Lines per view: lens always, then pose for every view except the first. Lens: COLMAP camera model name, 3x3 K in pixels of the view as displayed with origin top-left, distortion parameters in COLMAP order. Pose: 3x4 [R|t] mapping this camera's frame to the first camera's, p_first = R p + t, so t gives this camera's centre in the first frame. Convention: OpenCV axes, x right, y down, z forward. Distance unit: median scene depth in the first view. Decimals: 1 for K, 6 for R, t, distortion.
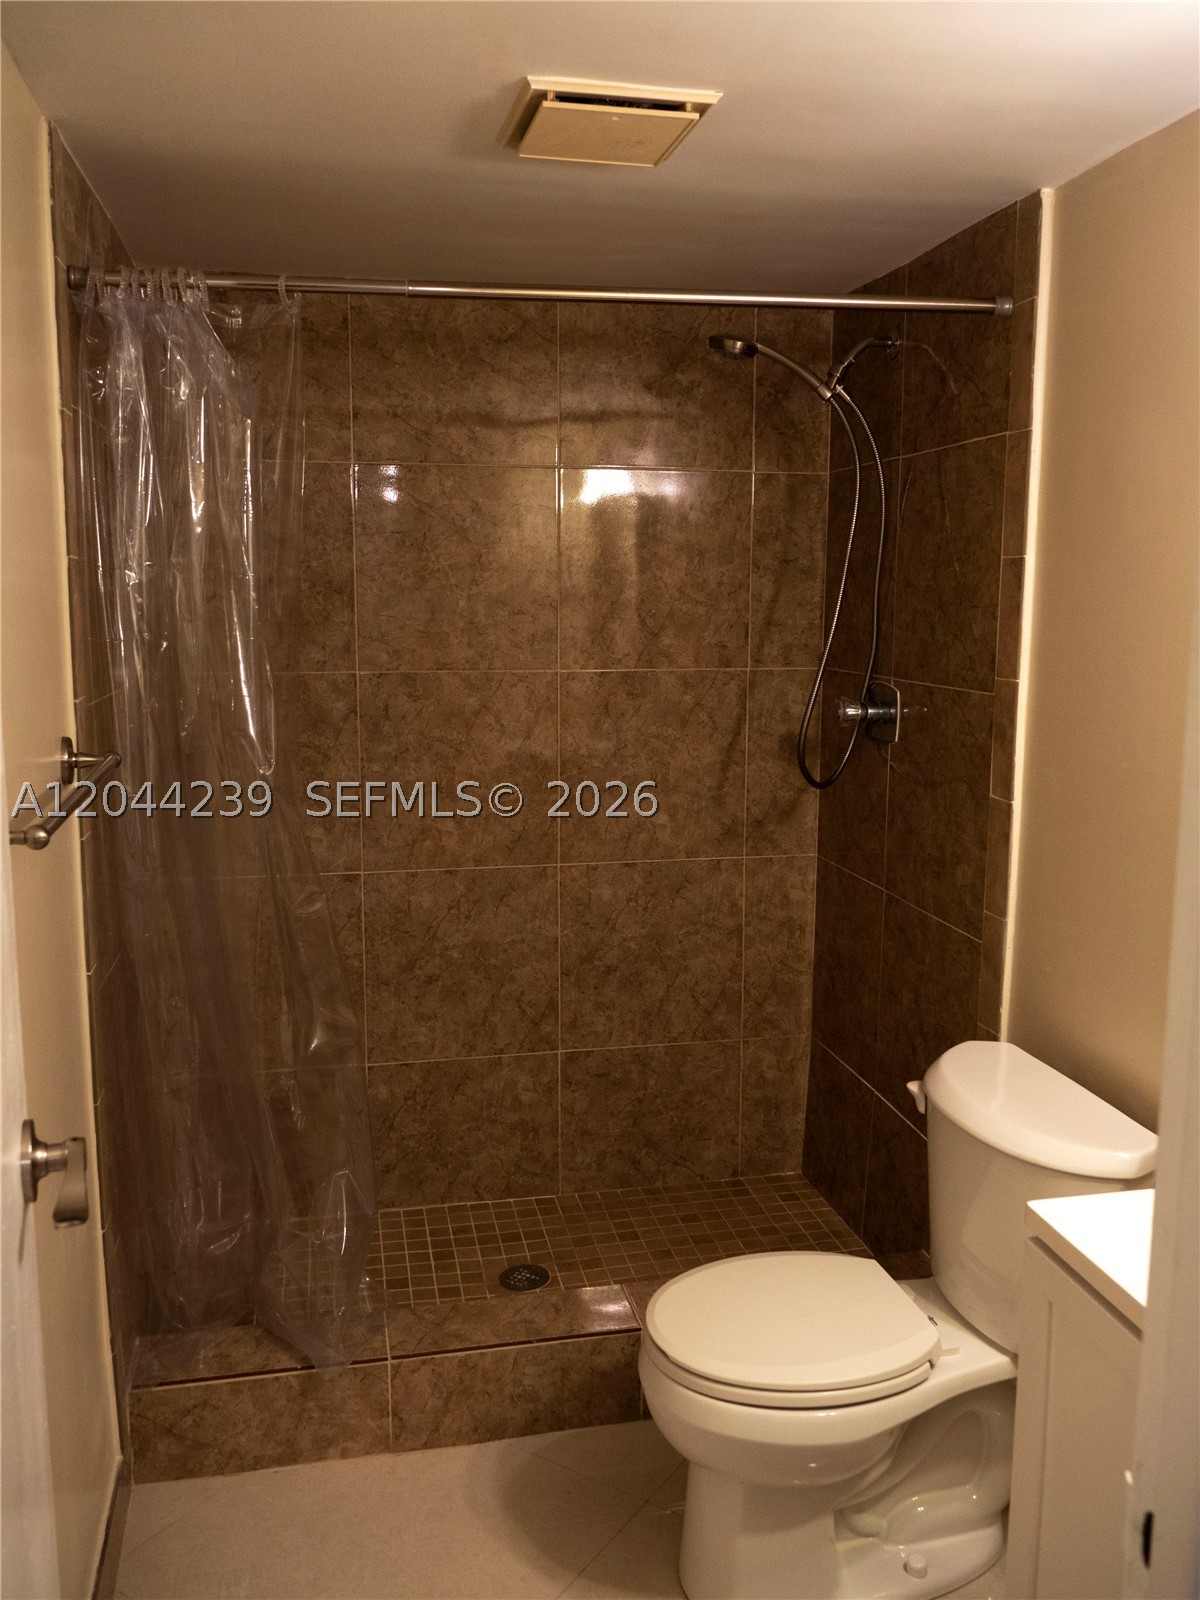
lens RADIAL K [[1353.5, 0, 604.3], [0, 1353.5, 802.0], [0, 0, 1]] dist [-0.002818, -0.020662]
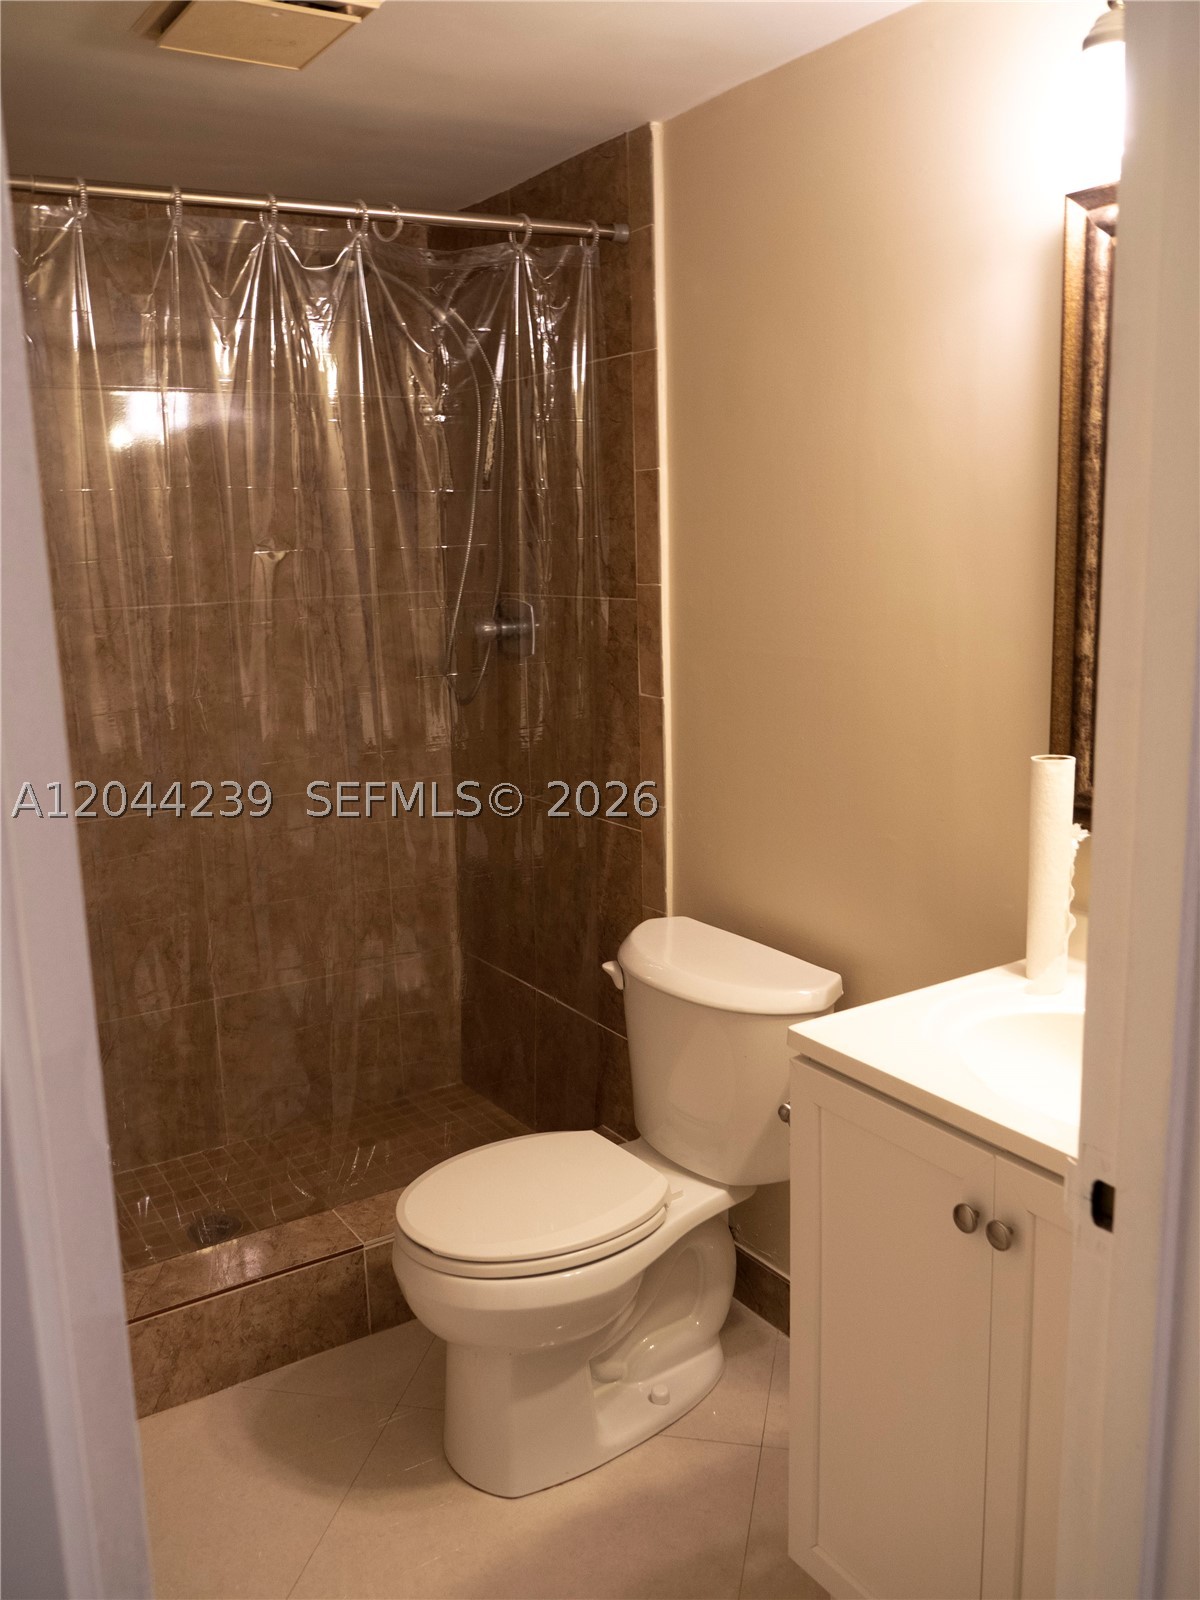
lens RADIAL K [[1353.5, 0, 592.2], [0, 1353.5, 804.0], [0, 0, 1]] dist [-0.002818, -0.020662]
pose [[0.935458, -0.098147, 0.339538, -0.125425], [0.085038, 0.994950, 0.053313, 0.021610], [-0.343056, -0.020998, 0.939080, -0.002489]]
